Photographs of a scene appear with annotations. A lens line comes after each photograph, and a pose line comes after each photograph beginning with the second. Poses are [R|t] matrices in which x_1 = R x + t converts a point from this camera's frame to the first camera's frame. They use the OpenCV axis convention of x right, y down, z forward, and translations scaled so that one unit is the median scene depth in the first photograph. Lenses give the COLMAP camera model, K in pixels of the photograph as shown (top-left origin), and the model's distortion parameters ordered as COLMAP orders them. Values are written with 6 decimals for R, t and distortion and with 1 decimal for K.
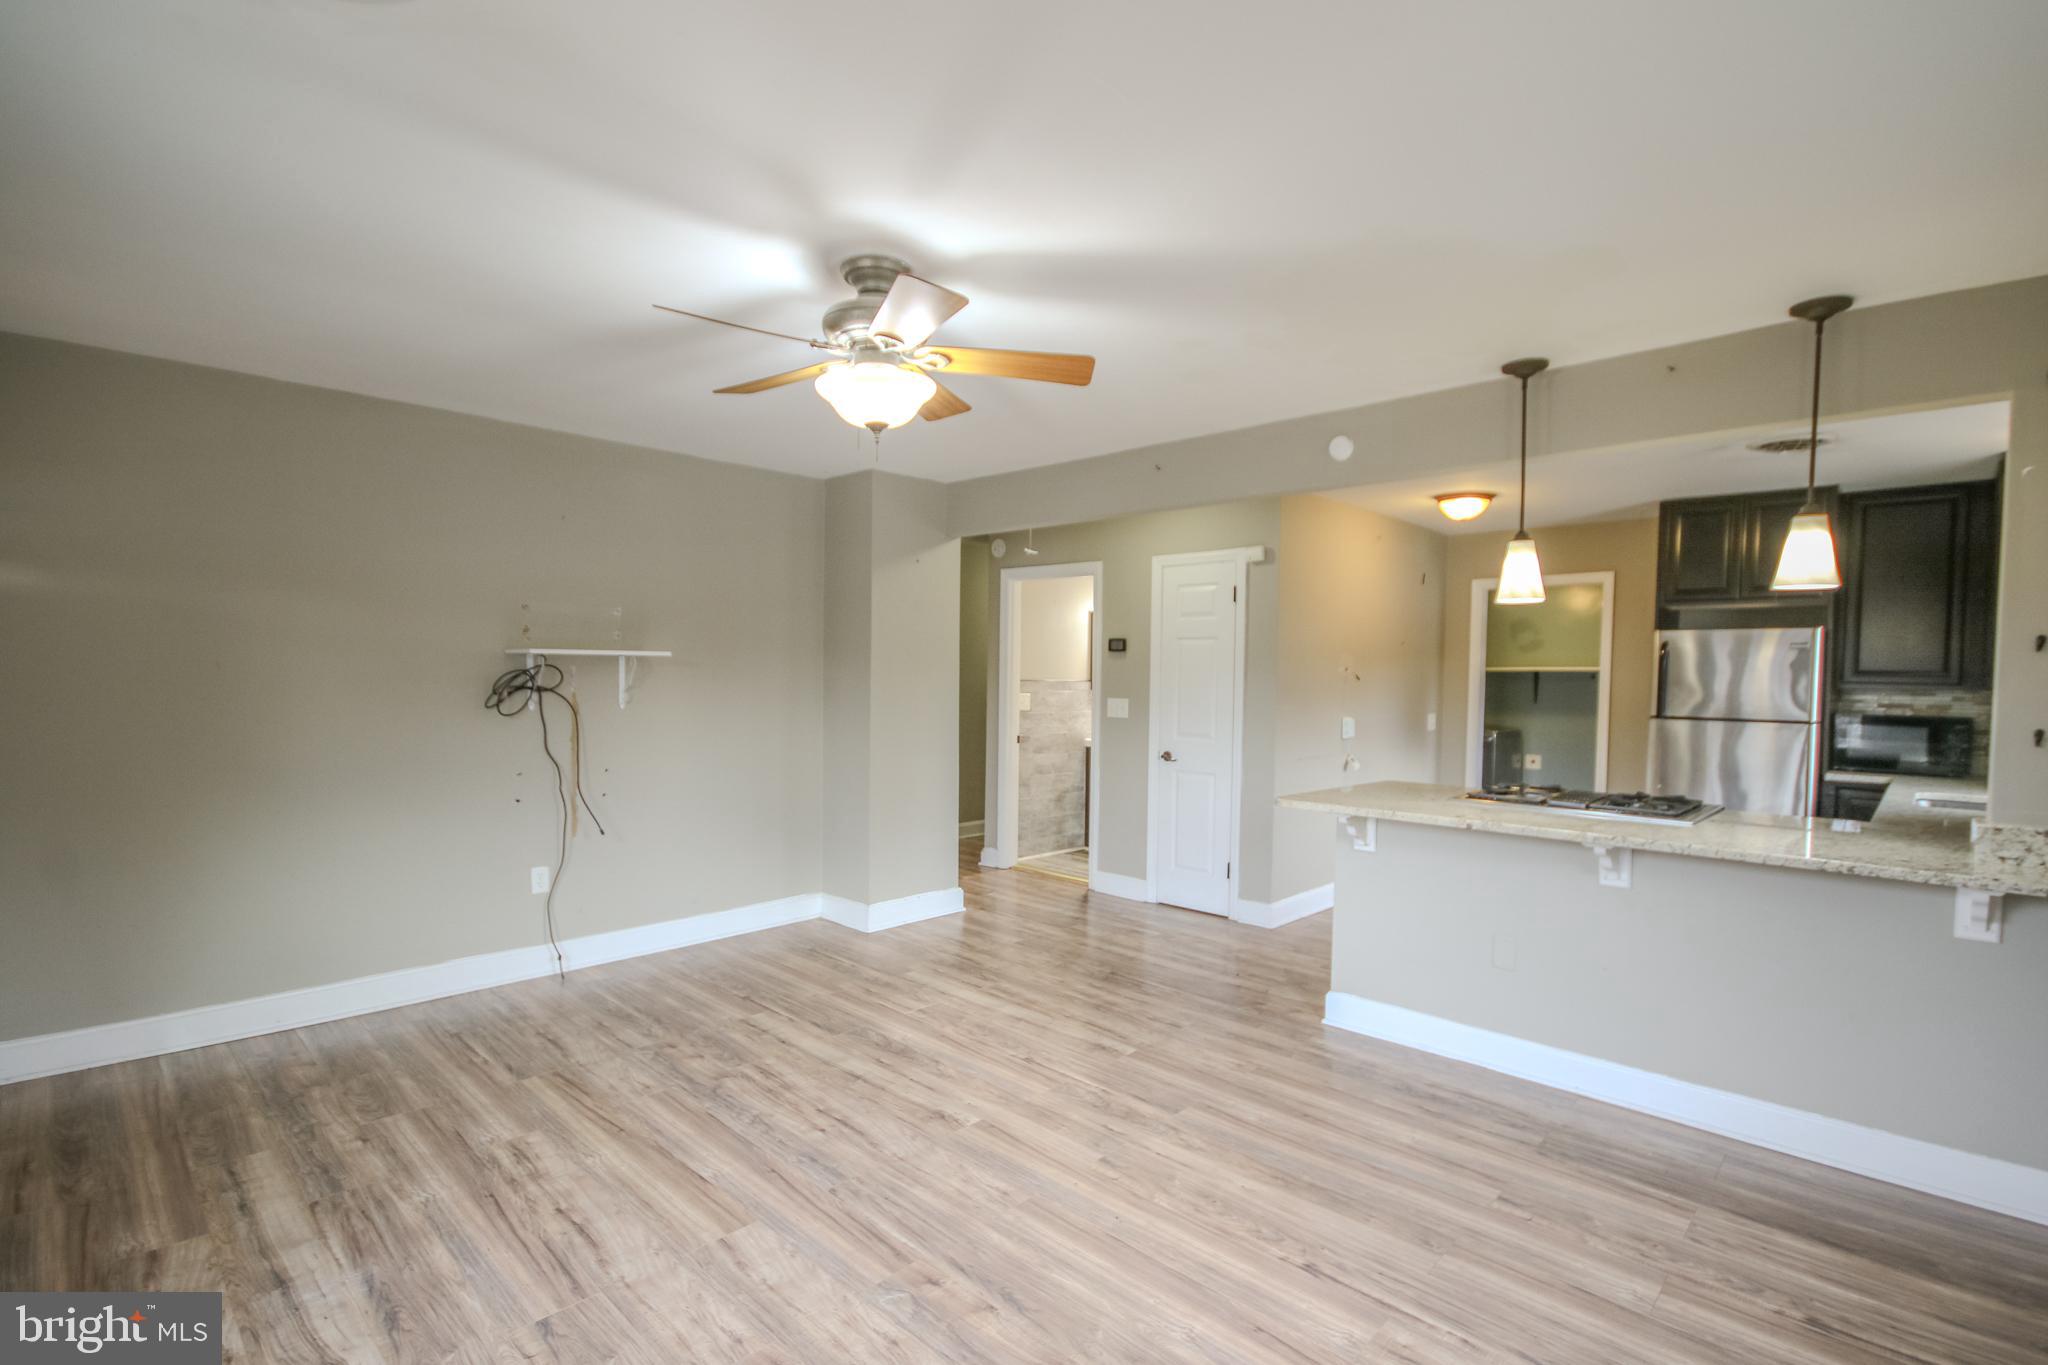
lens RADIAL K [[953.5, 0, 1031.1], [0, 953.5, 710.9], [0, 0, 1]] dist [0.002035, 0.000054]
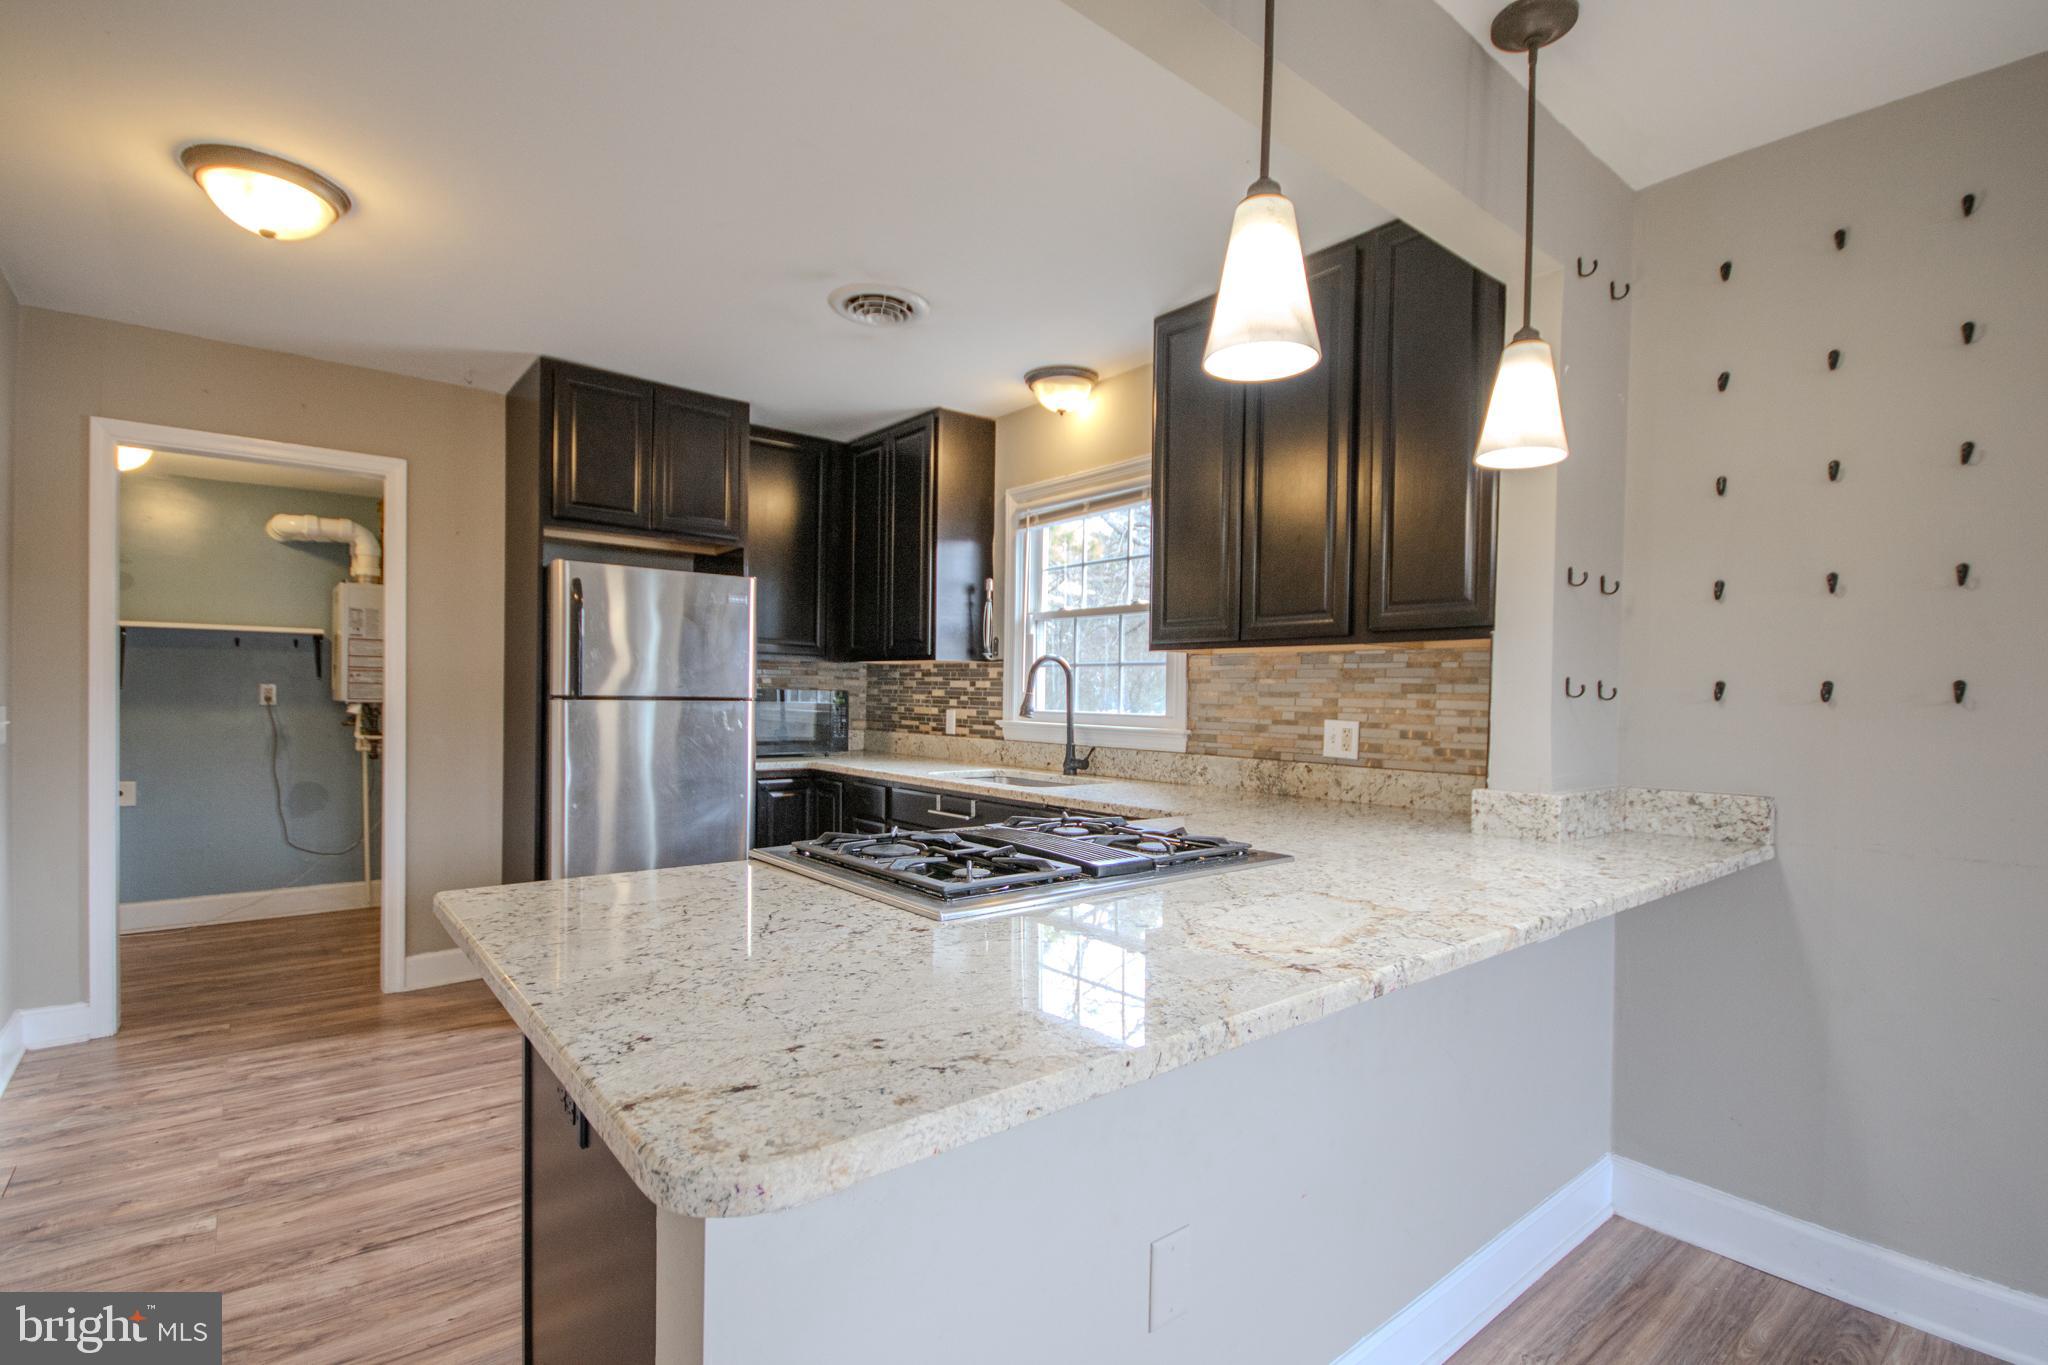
lens RADIAL K [[956.7, 0, 1034.2], [0, 956.7, 707.9], [0, 0, 1]] dist [0.004041, -0.011435]
pose [[0.113949, -0.022174, 0.993239, 0.115255], [0.021472, 0.999572, 0.019852, 0.013458], [-0.993255, 0.019065, 0.114376, 1.121553]]
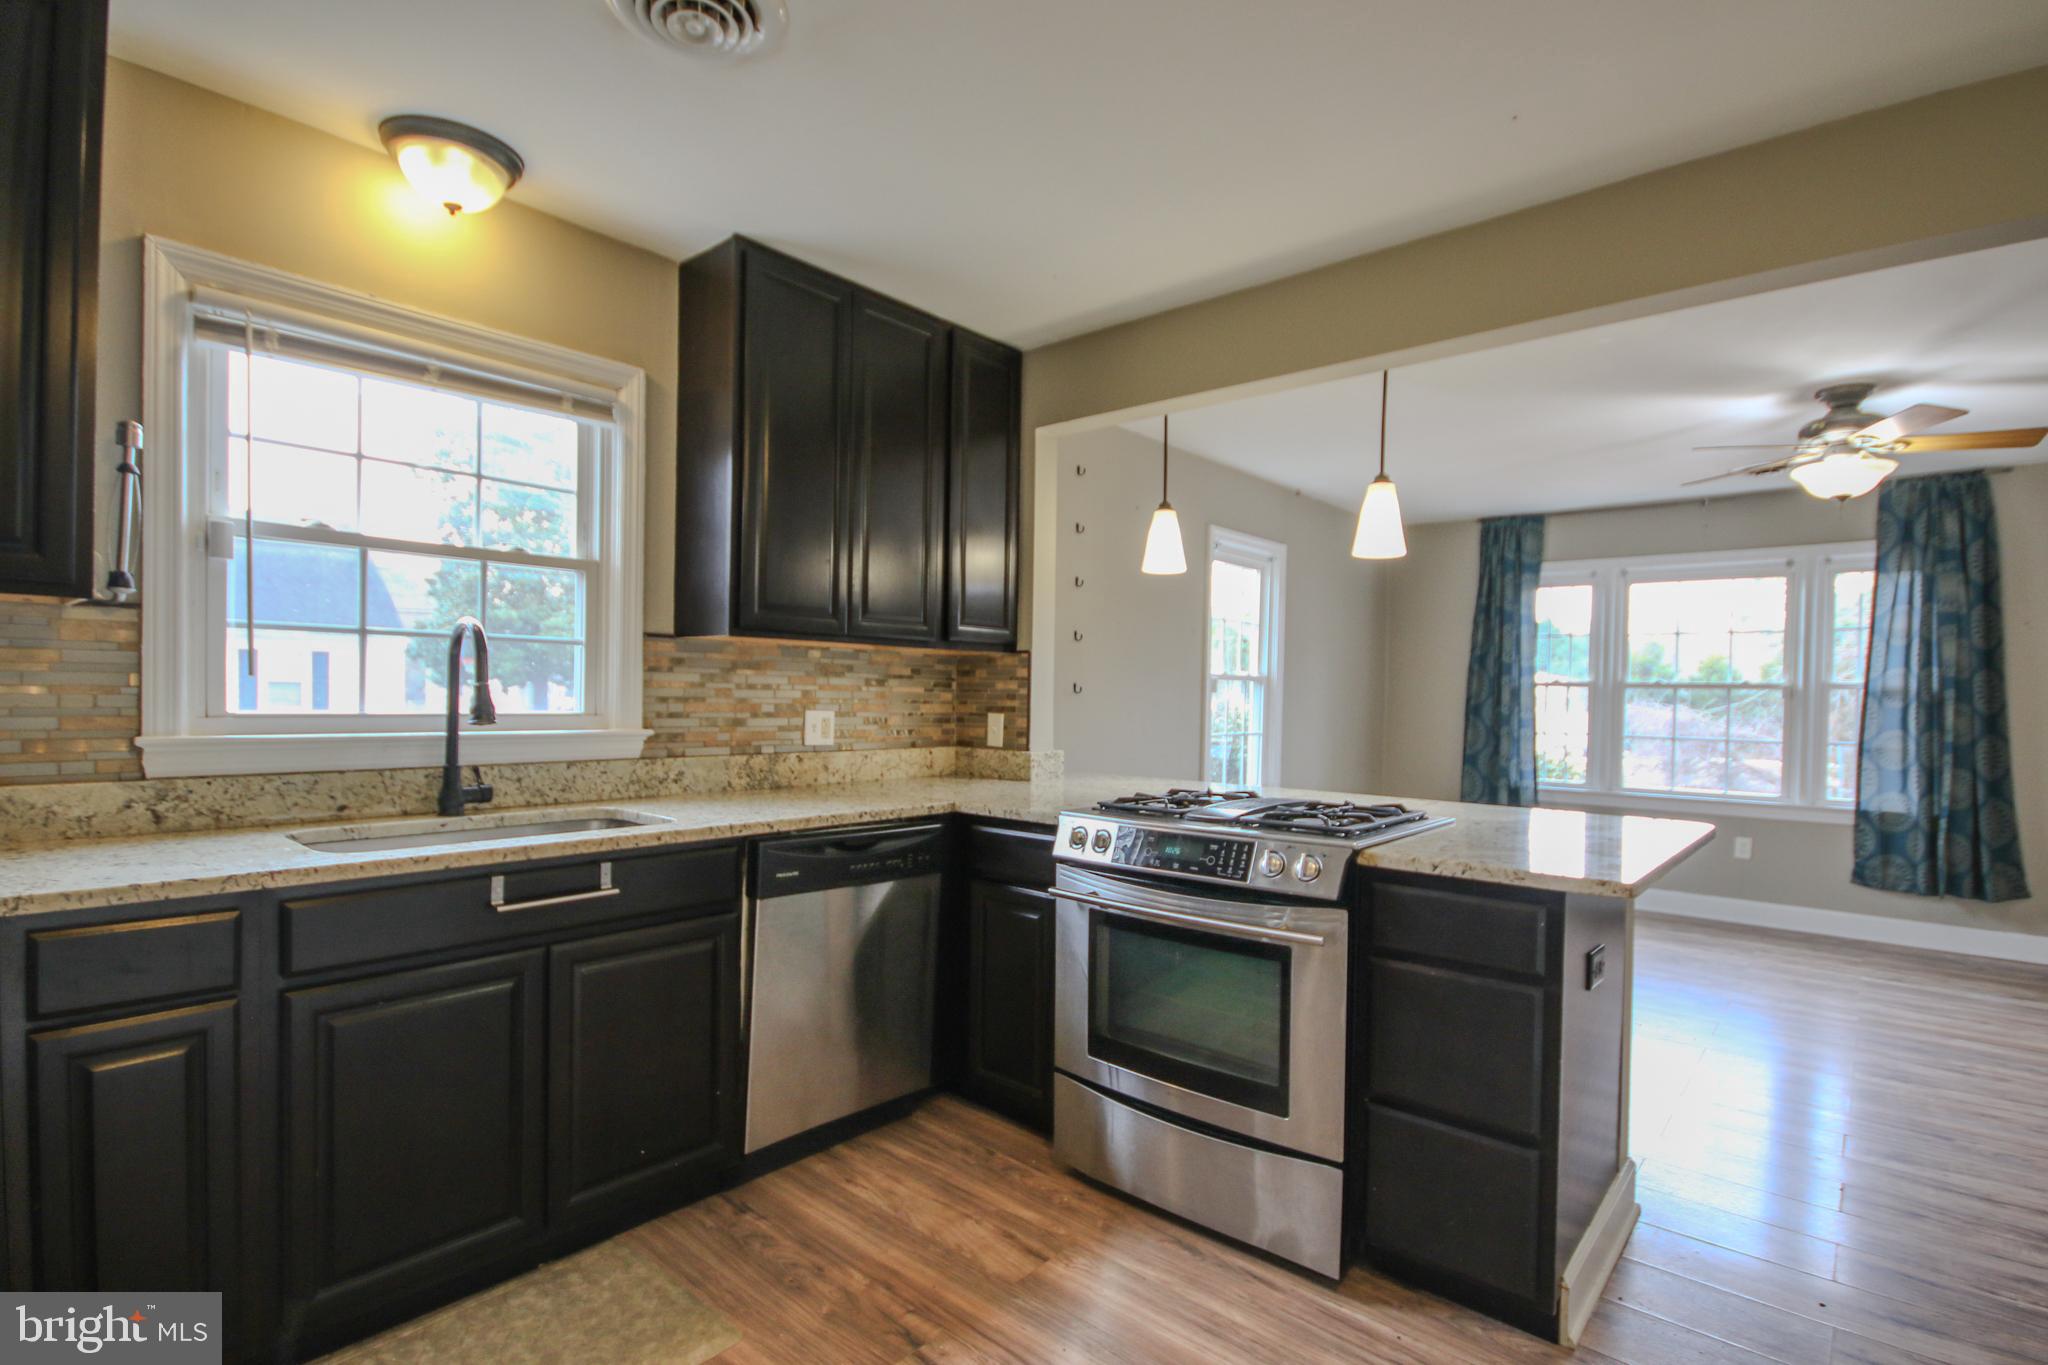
lens RADIAL K [[980.5, 0, 1037.2], [0, 980.5, 713.4], [0, 0, 1]] dist [0.002702, -0.000595]
pose [[-0.998056, -0.027459, -0.055945, 0.929943], [-0.030551, 0.998008, 0.055195, -0.012029], [0.054318, 0.056797, -0.996907, 2.011628]]
